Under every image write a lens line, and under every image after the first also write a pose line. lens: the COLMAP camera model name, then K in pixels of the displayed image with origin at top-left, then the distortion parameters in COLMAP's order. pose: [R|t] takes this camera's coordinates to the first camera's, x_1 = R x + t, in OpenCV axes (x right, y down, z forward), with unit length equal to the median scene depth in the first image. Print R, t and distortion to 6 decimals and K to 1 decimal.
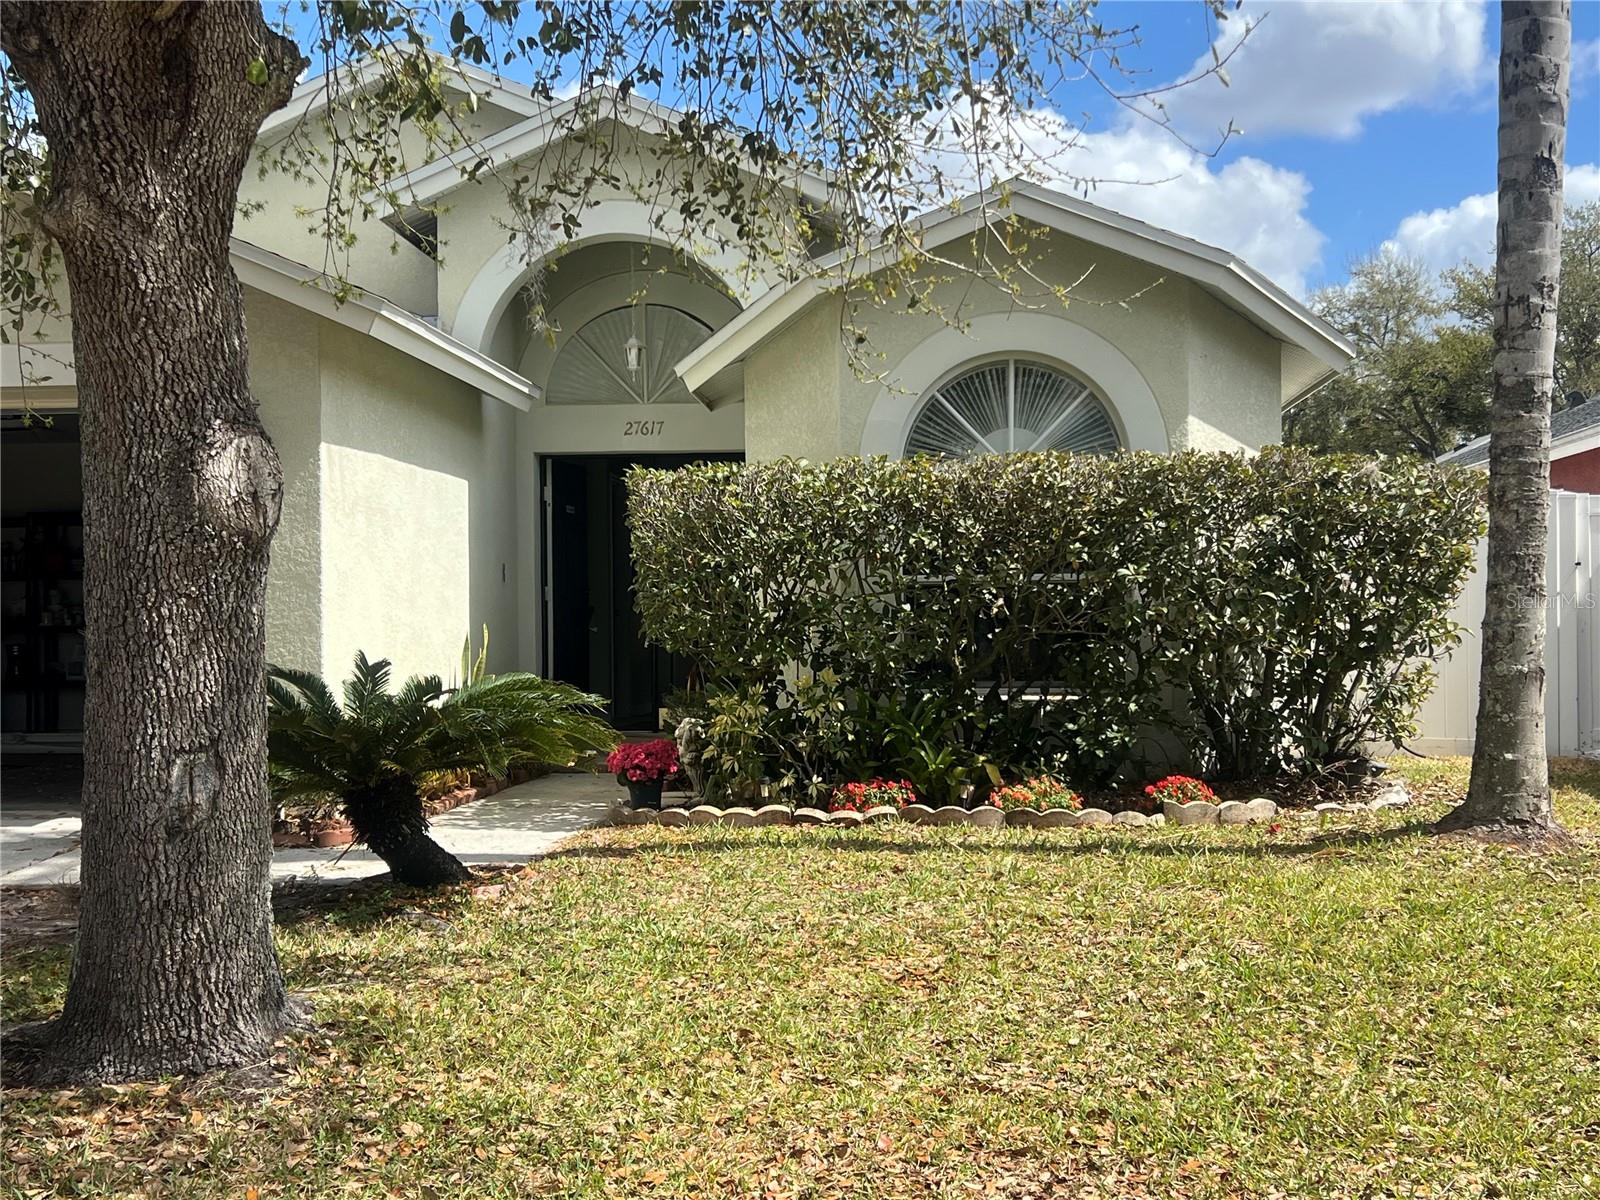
lens RADIAL K [[1900.0, 0, 803.6], [0, 1900.0, 600.2], [0, 0, 1]] dist [-0.003567, 0.000000]
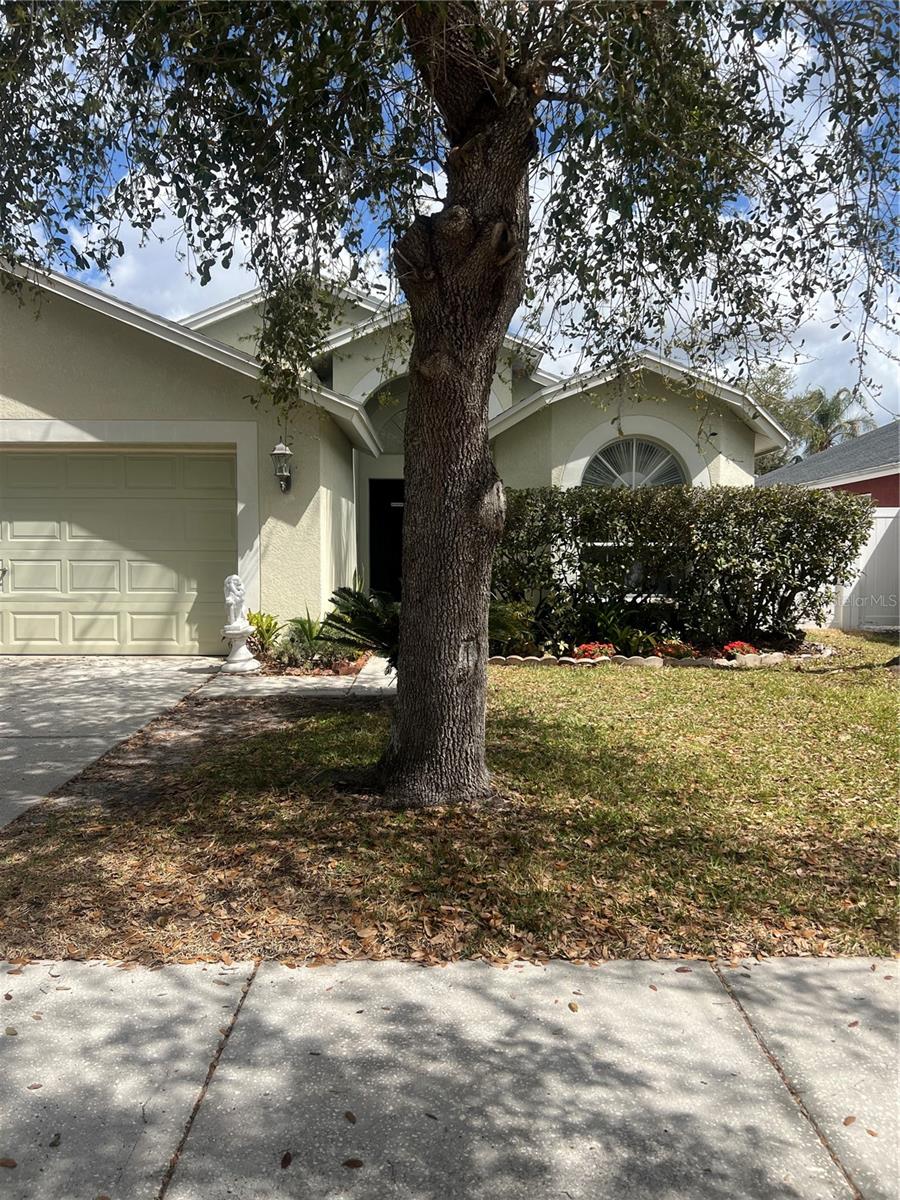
lens RADIAL K [[909.5, 0, 442.6], [0, 909.5, 602.1], [0, 0, 1]] dist [0.048130, -0.027739]
pose [[0.995145, 0.004043, 0.098339, -0.231248], [-0.010152, 0.998043, 0.061704, -0.010208], [-0.097897, -0.062403, 0.993238, 0.030027]]
